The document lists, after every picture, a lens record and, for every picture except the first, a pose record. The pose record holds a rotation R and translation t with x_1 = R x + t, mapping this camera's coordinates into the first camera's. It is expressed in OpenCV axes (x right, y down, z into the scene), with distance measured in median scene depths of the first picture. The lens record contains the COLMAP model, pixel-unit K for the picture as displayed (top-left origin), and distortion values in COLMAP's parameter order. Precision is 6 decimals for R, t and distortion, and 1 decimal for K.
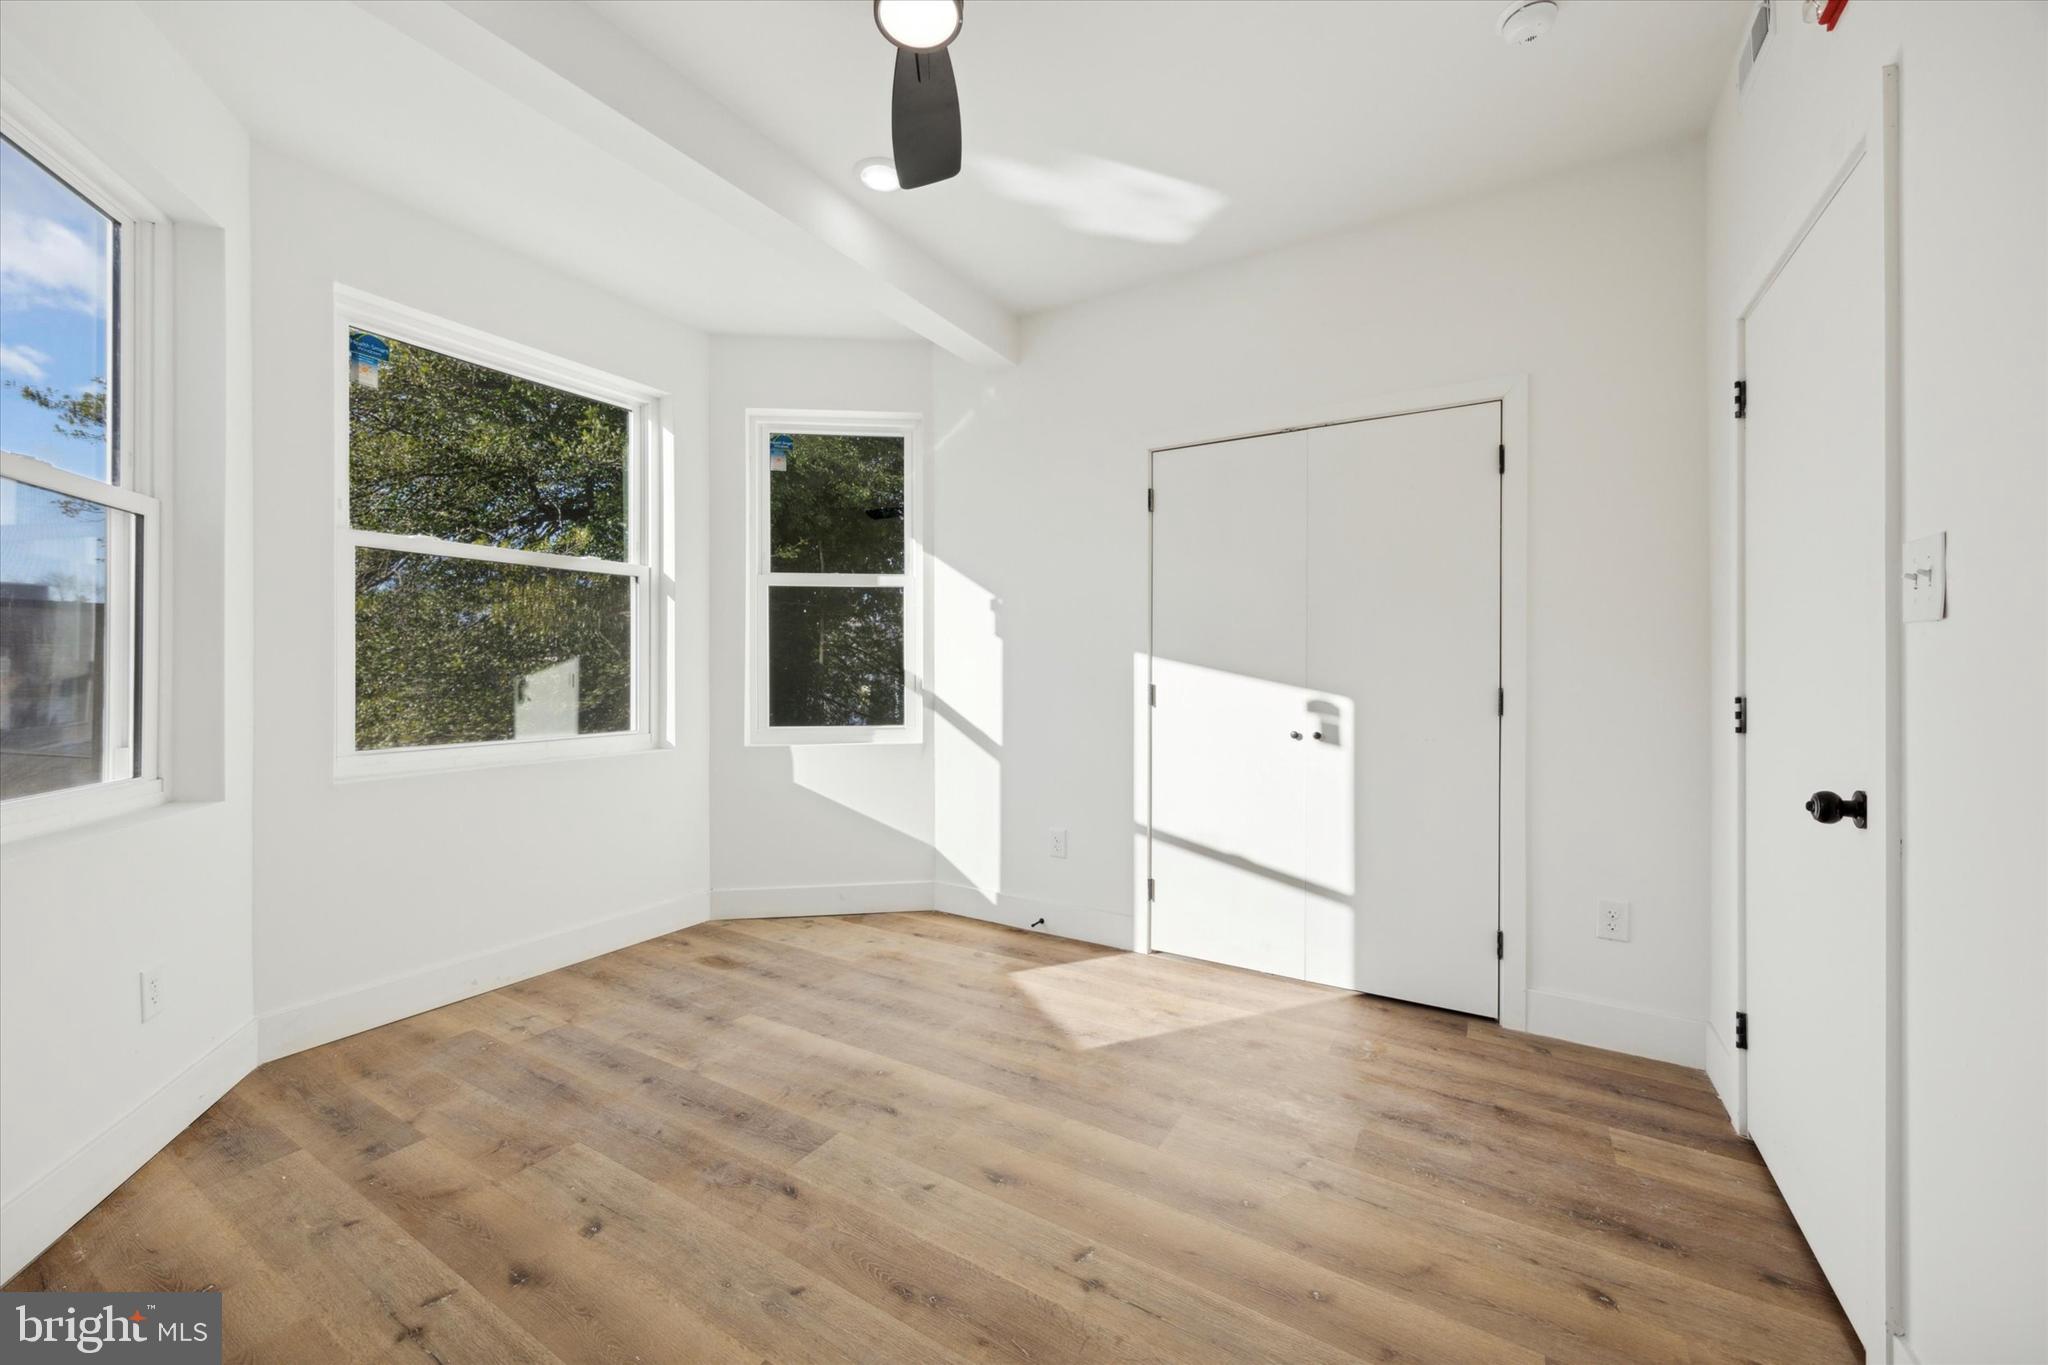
lens RADIAL K [[785.6, 0, 1027.0], [0, 785.6, 671.5], [0, 0, 1]] dist [0.000826, 0.000109]
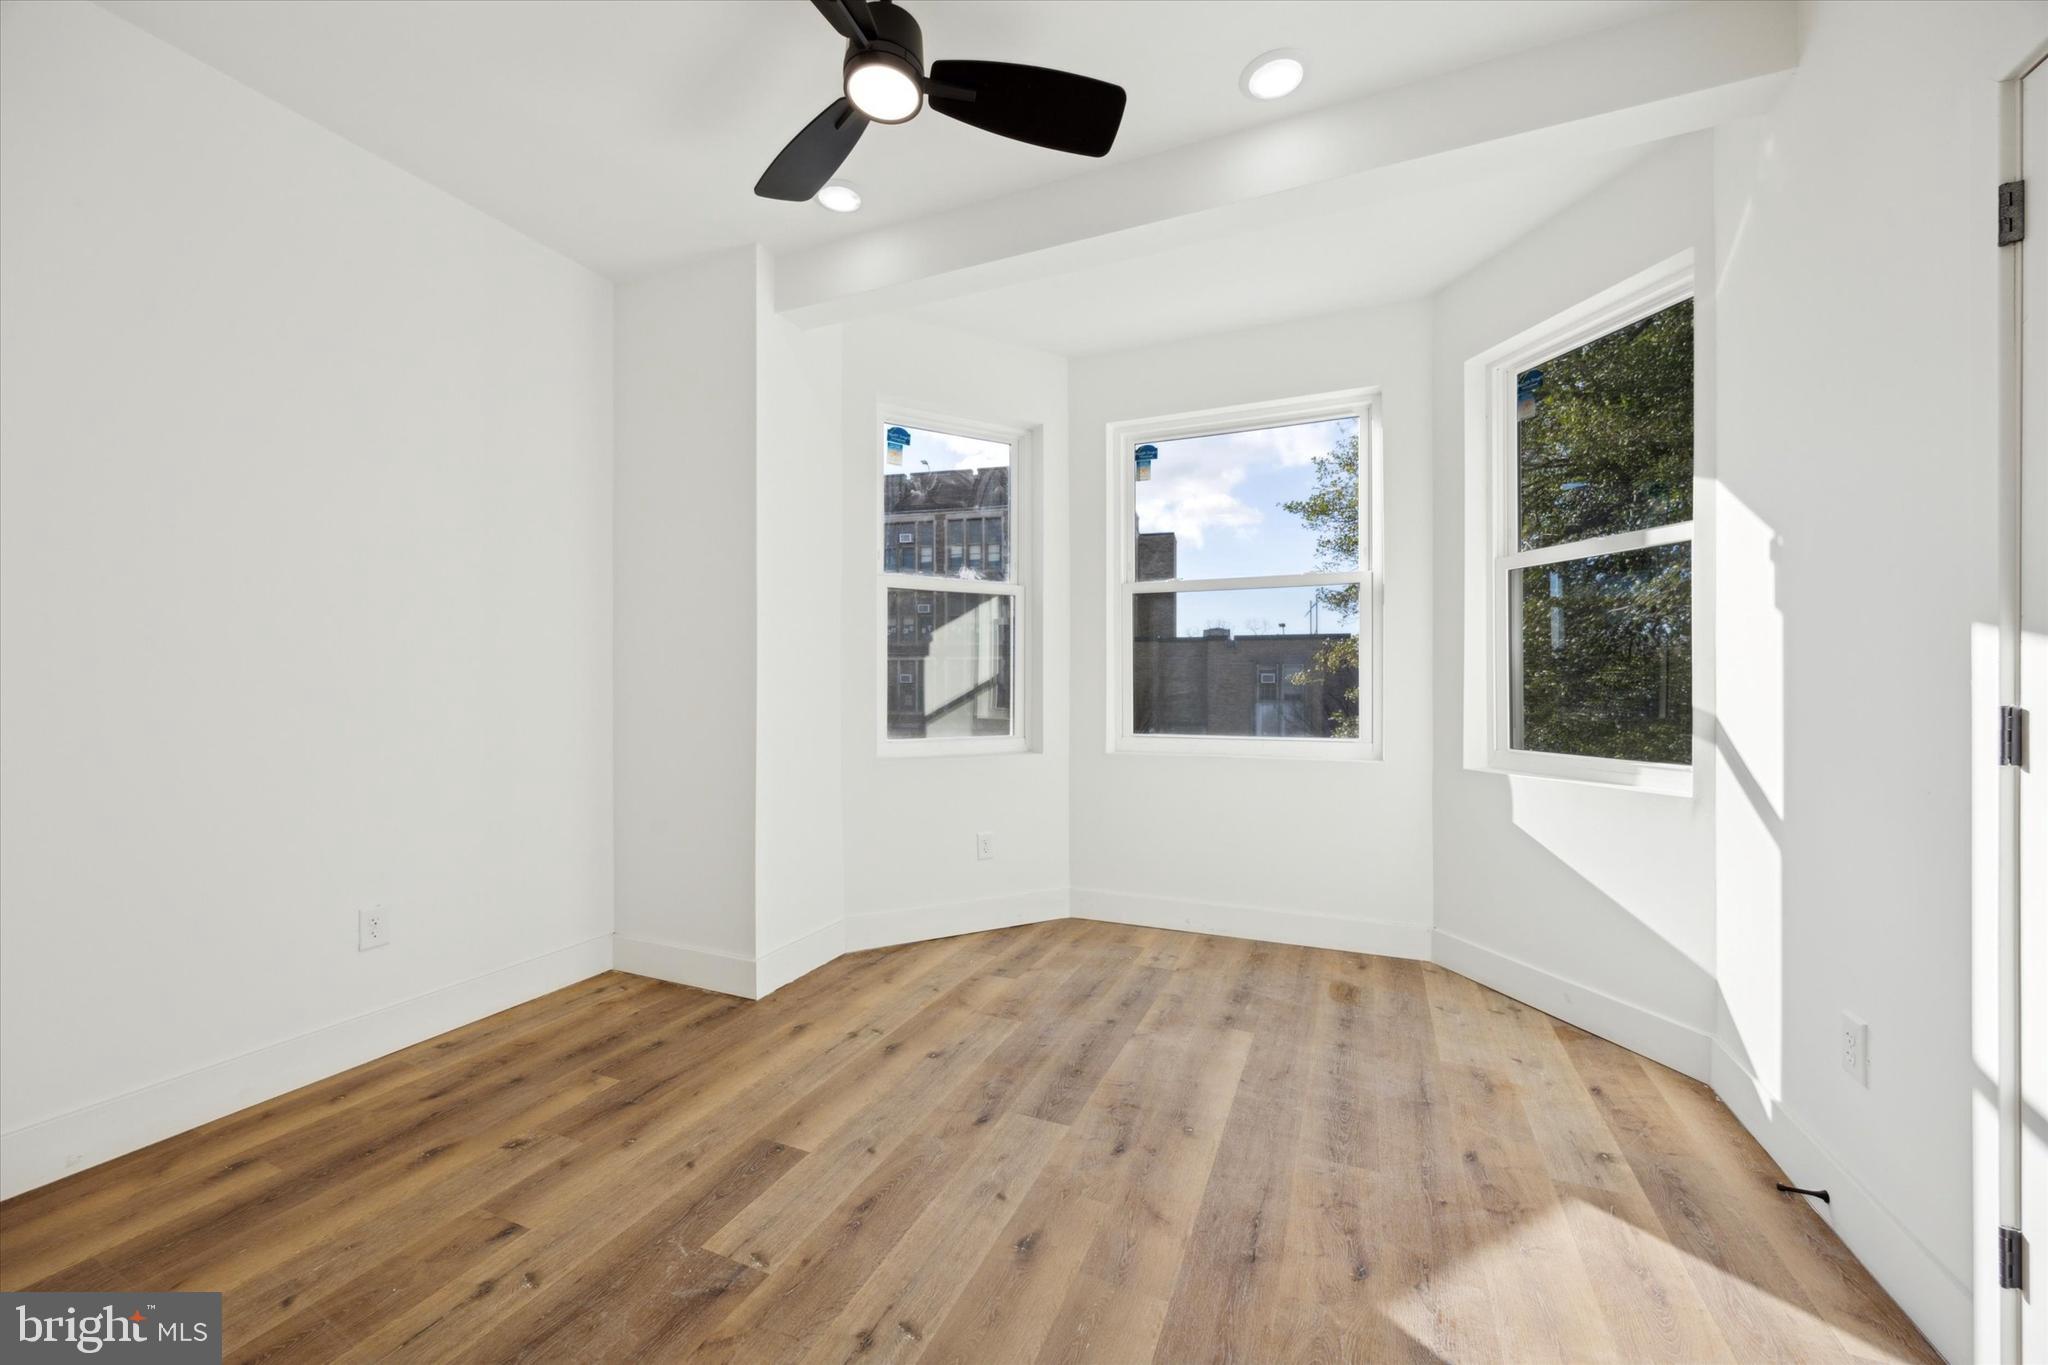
lens RADIAL K [[789.7, 0, 1016.0], [0, 789.7, 677.7], [0, 0, 1]] dist [0.005387, 0.000182]
pose [[0.126154, -0.005136, -0.991997, 0.554237], [-0.000475, 0.999986, -0.005238, 0.005014], [0.992011, 0.001132, 0.126150, 0.568532]]
